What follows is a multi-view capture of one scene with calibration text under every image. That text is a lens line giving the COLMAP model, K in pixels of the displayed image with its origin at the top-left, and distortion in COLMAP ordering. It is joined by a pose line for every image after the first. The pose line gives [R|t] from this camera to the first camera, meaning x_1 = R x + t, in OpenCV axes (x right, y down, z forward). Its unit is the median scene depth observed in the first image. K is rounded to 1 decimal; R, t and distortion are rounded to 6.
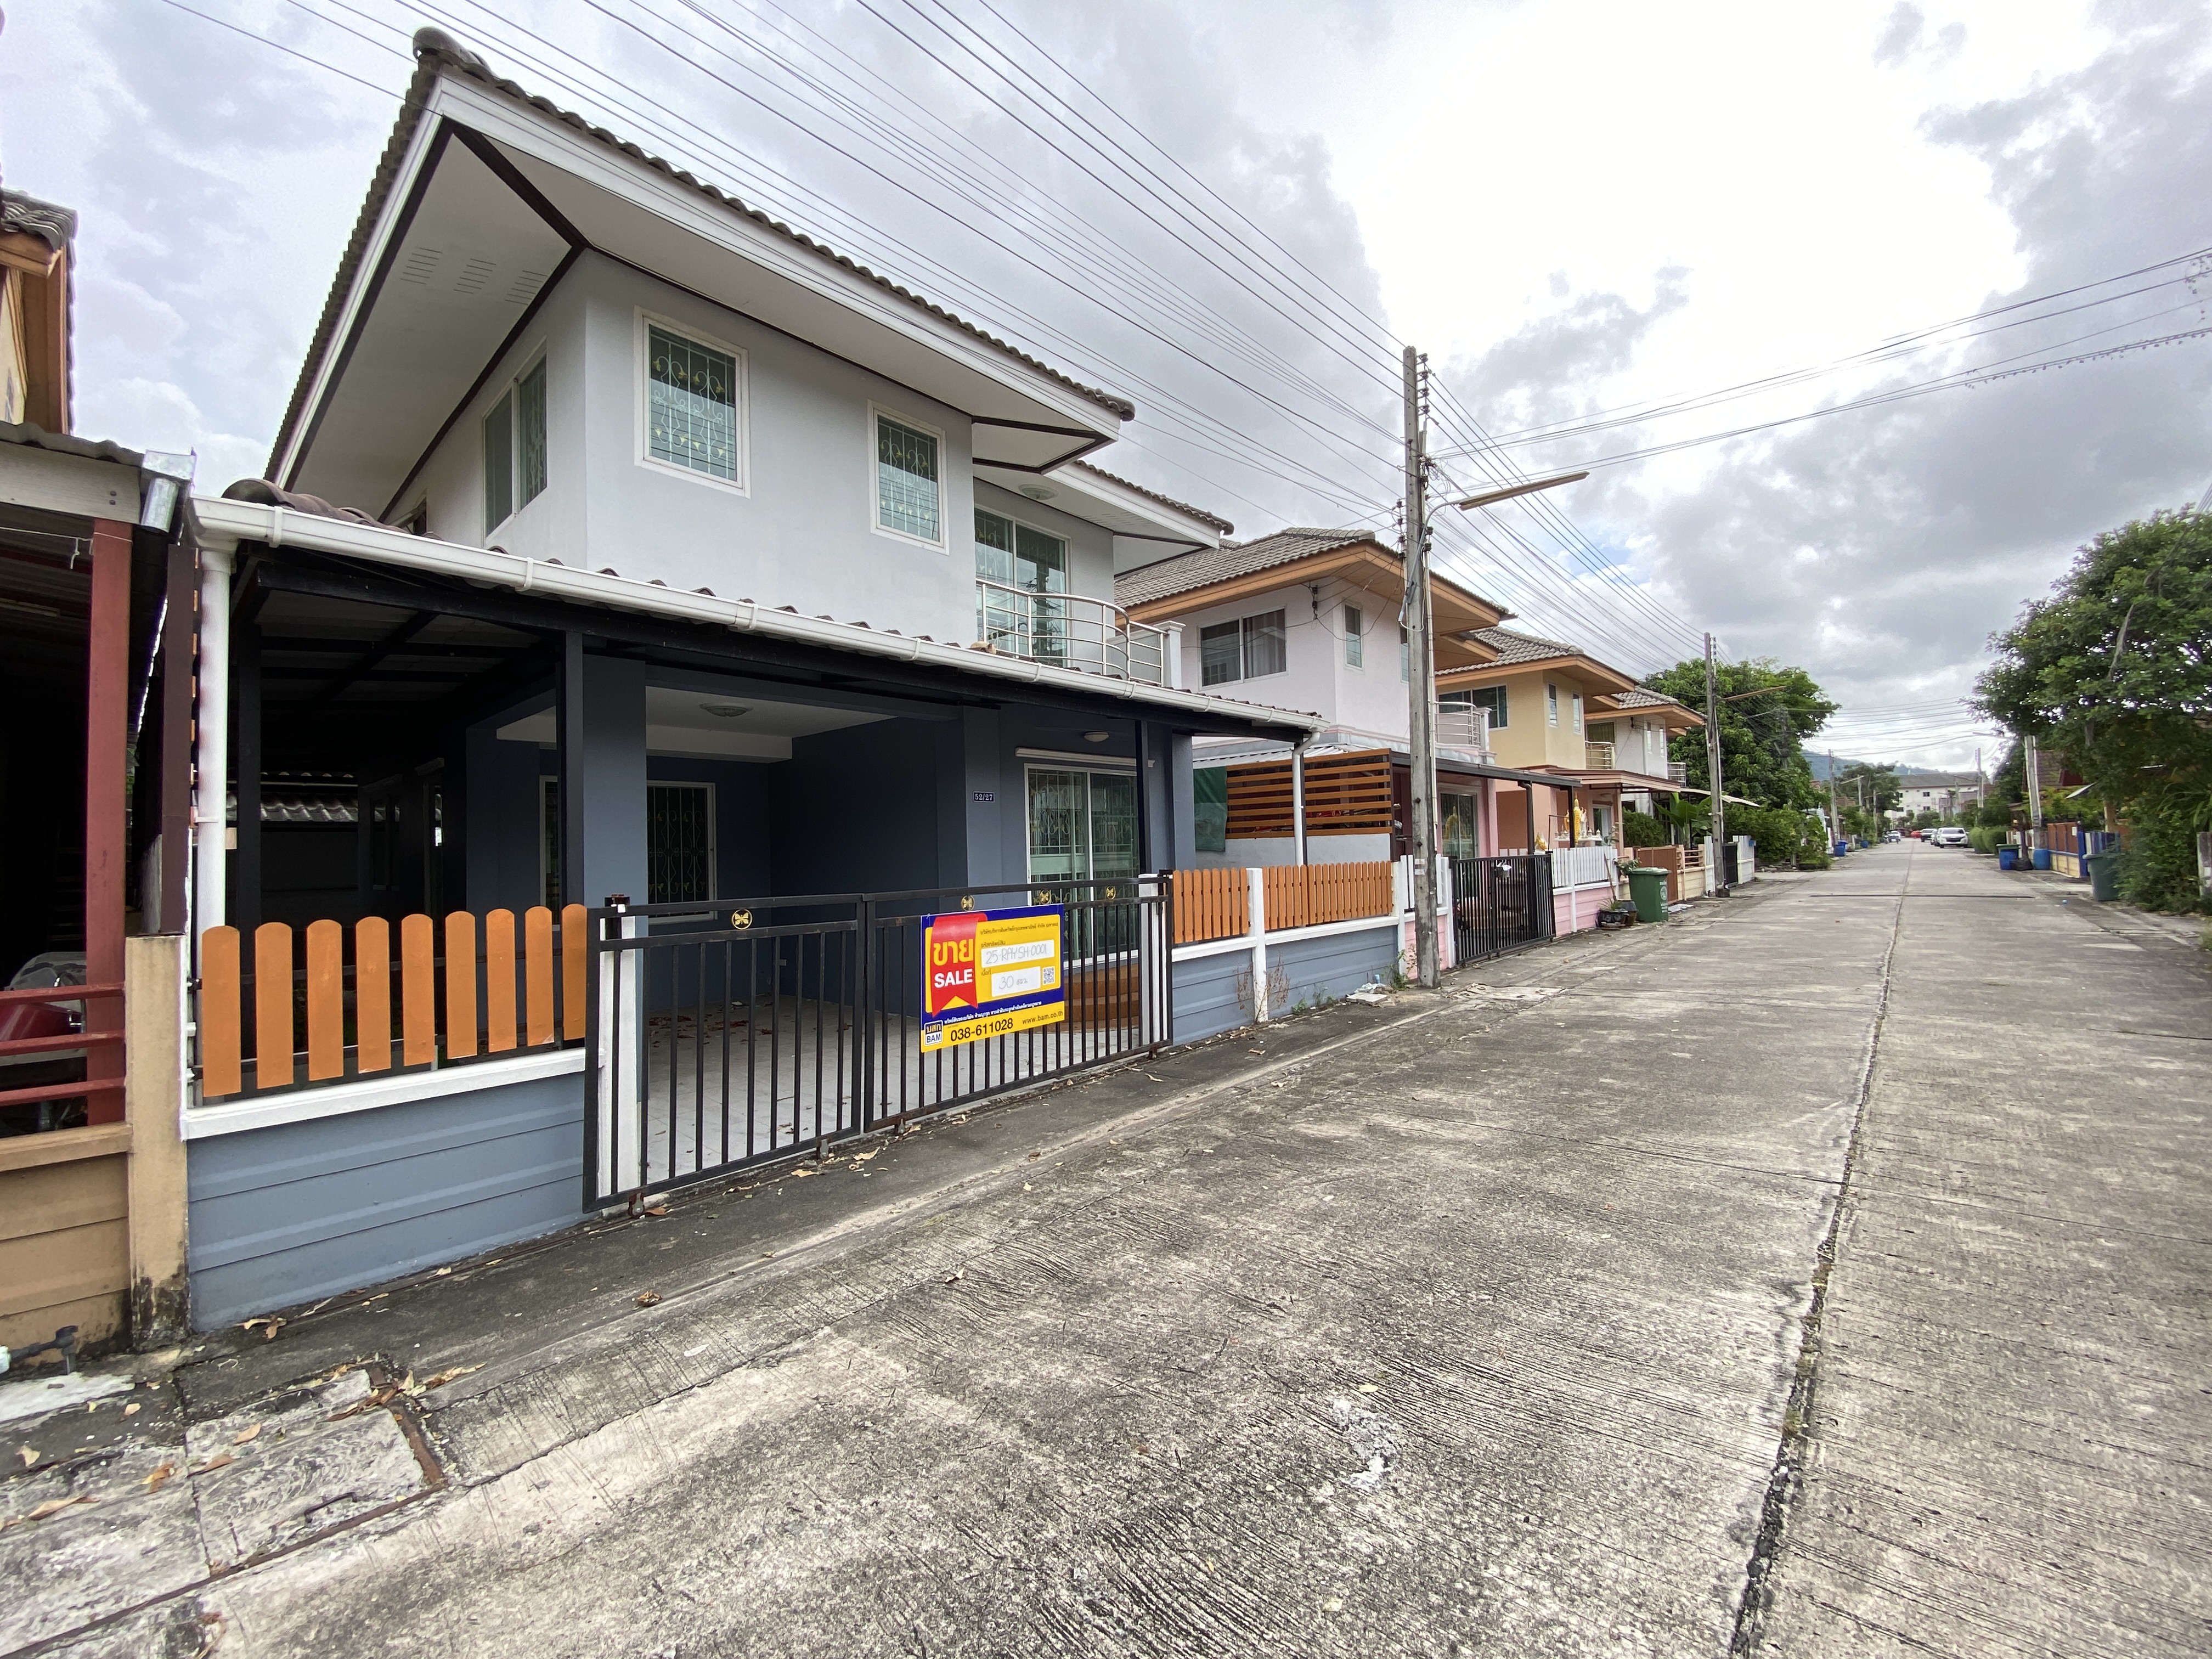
lens RADIAL K [[906.2, 0, 1095.4], [0, 906.2, 816.1], [0, 0, 1]] dist [0.004193, -0.012464]
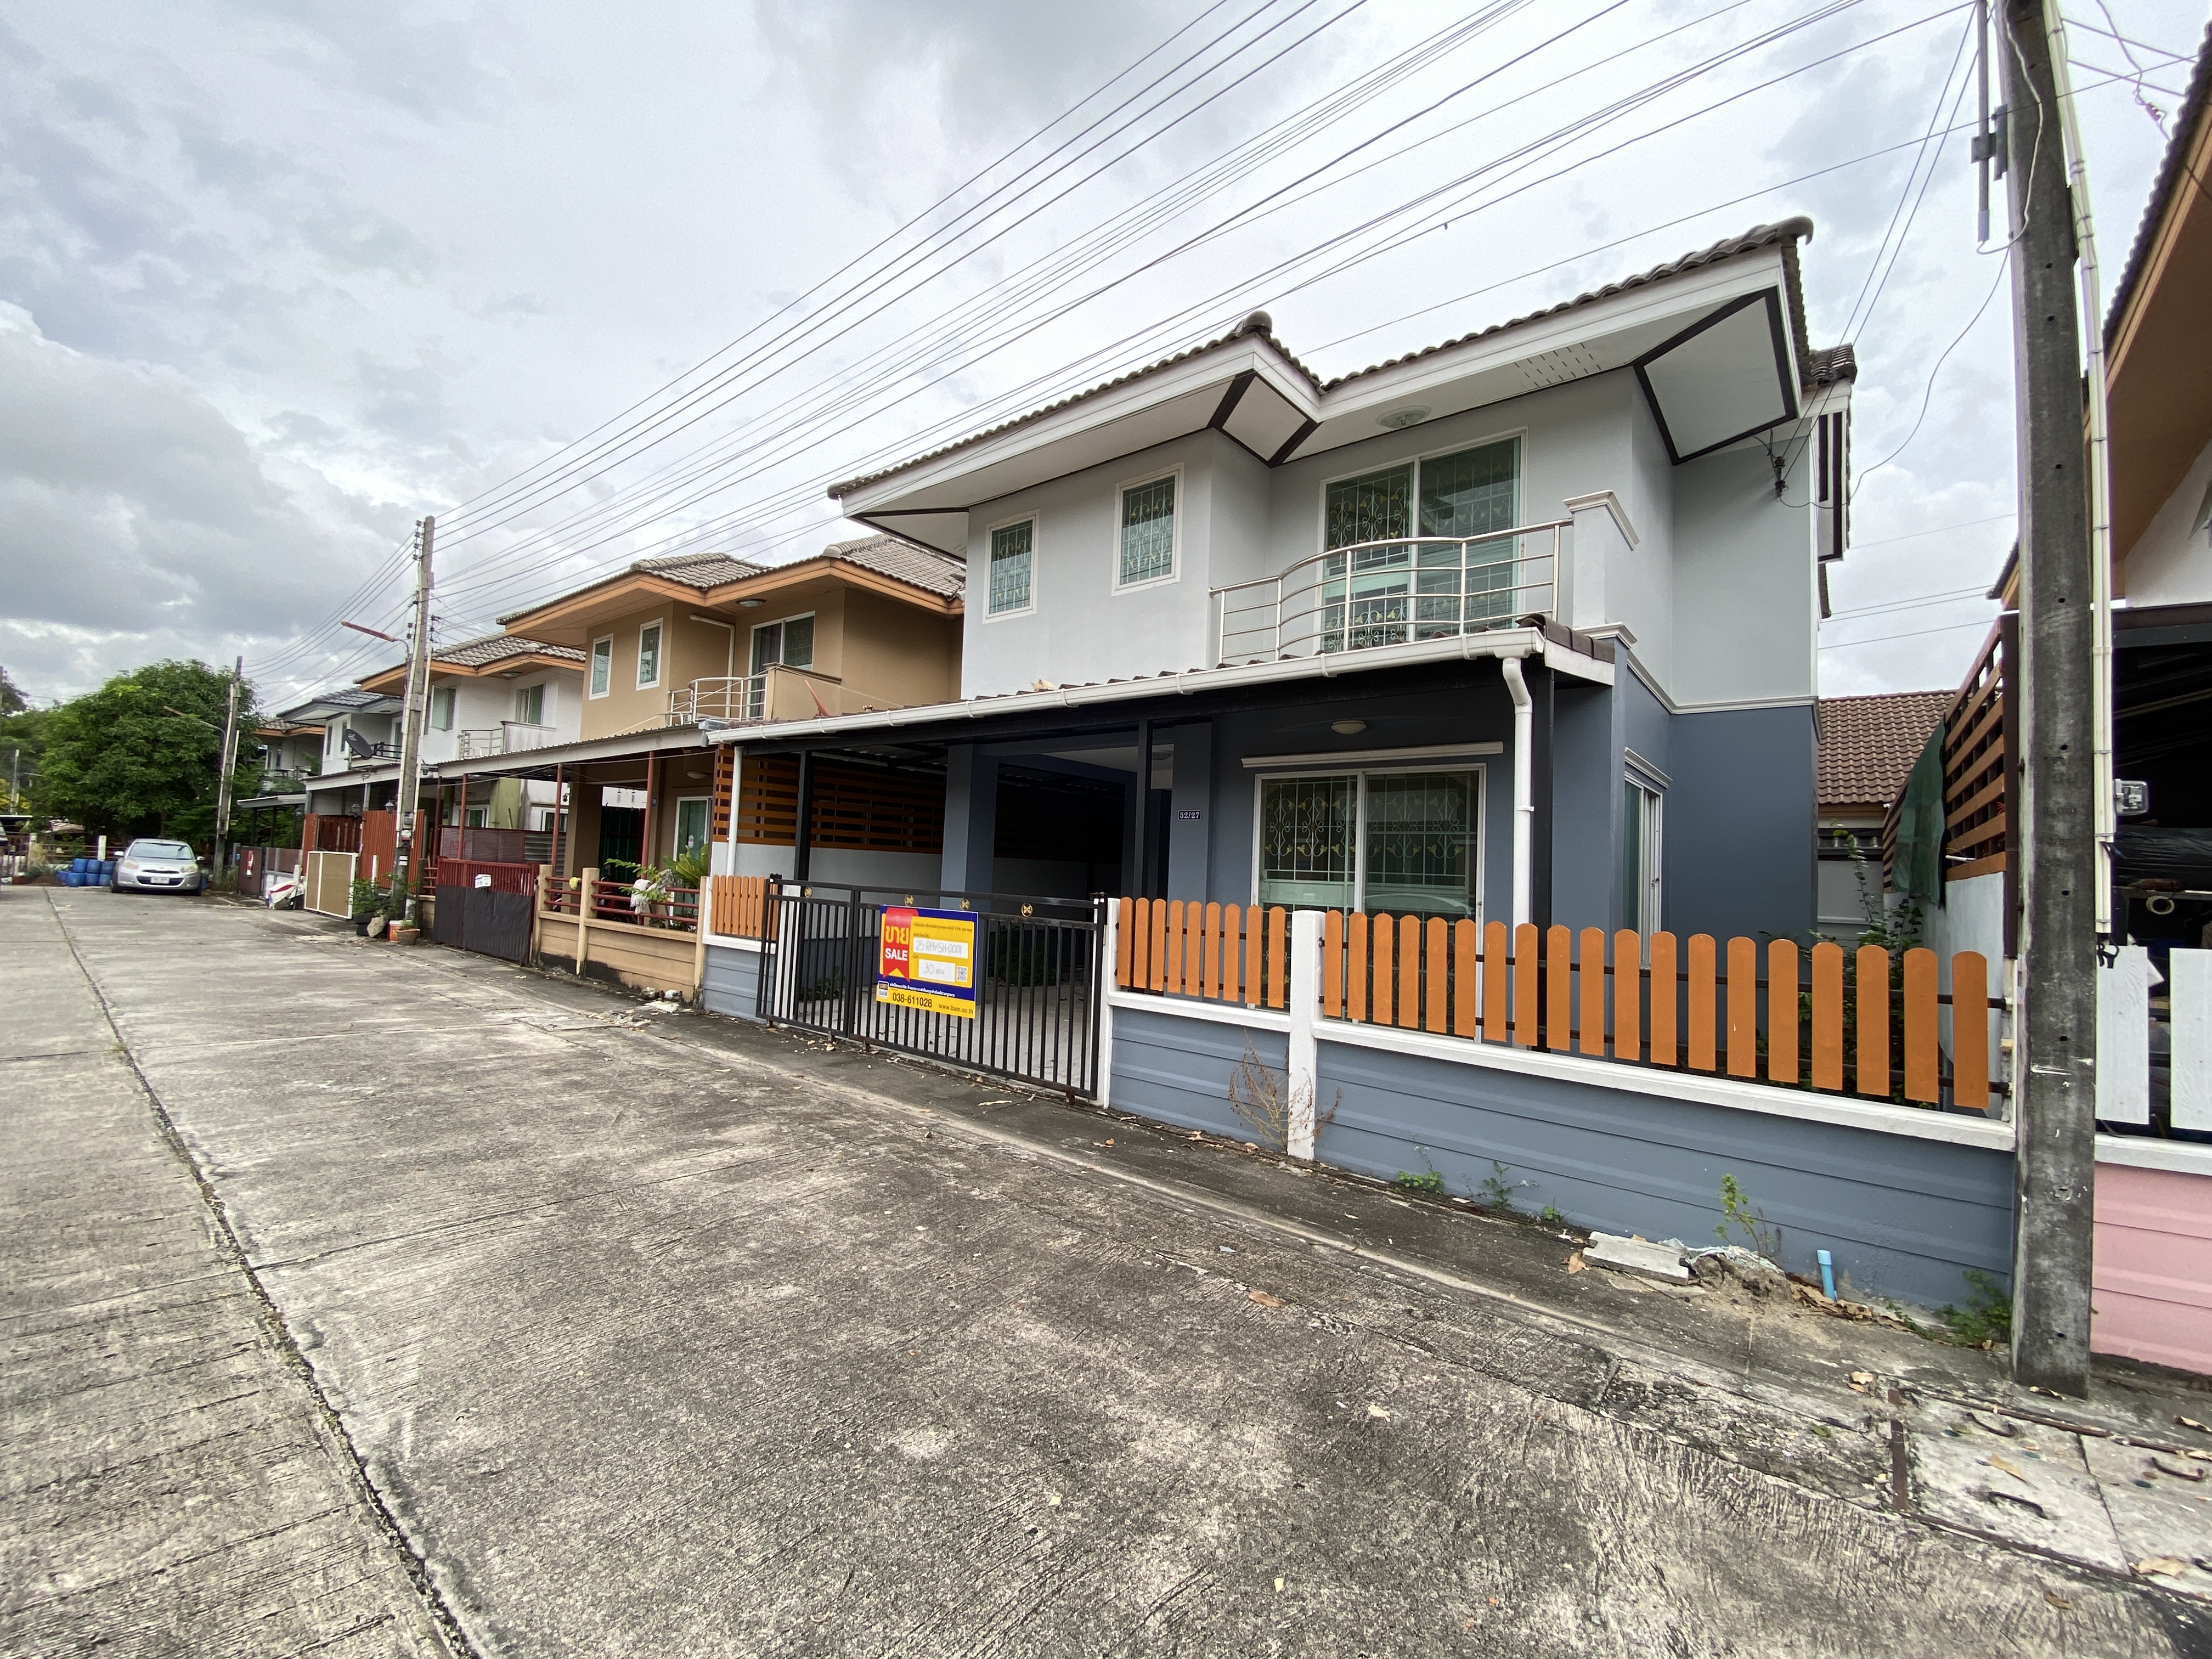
lens RADIAL K [[906.2, 0, 1106.8], [0, 906.2, 811.5], [0, 0, 1]] dist [0.004193, -0.012464]
pose [[0.049683, -0.038105, -0.998038, 1.231991], [0.002311, 0.999274, -0.038037, 0.017712], [0.998762, -0.000417, 0.049735, 1.262382]]
